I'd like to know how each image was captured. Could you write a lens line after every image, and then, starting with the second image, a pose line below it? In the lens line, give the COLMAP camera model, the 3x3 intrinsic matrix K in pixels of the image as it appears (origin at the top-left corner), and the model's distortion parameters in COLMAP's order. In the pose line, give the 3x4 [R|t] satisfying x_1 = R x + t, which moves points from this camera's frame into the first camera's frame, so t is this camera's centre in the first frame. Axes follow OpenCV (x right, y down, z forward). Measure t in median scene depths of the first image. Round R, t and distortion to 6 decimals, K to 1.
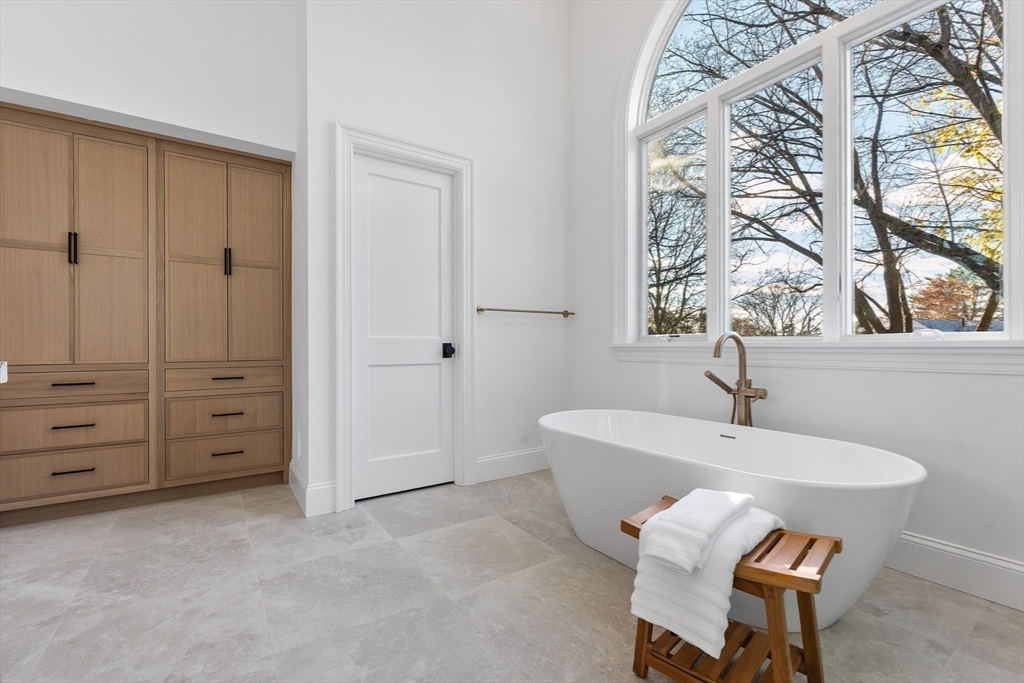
lens RADIAL K [[432.1, 0, 510.6], [0, 432.1, 342.7], [0, 0, 1]] dist [-0.000734, 0.000204]
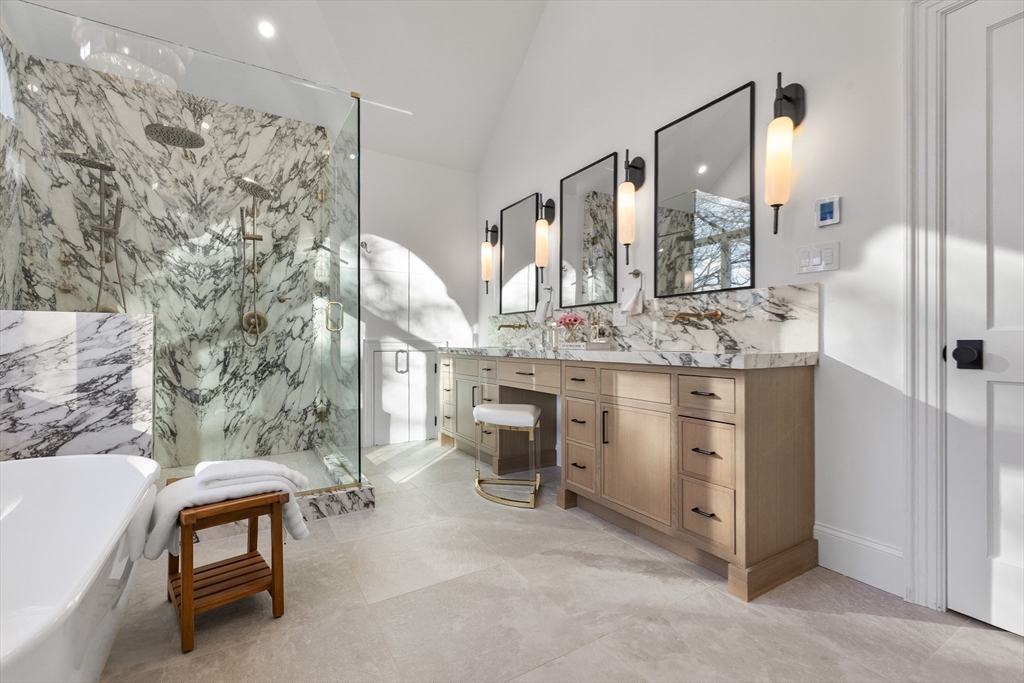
lens RADIAL K [[432.1, 0, 512.0], [0, 432.1, 340.7], [0, 0, 1]] dist [-0.000734, 0.000204]
pose [[-0.998731, 0.005097, 0.050096, -0.378988], [0.005108, 0.999987, 0.000092, -0.002881], [-0.050094, 0.000347, -0.998744, 1.951501]]
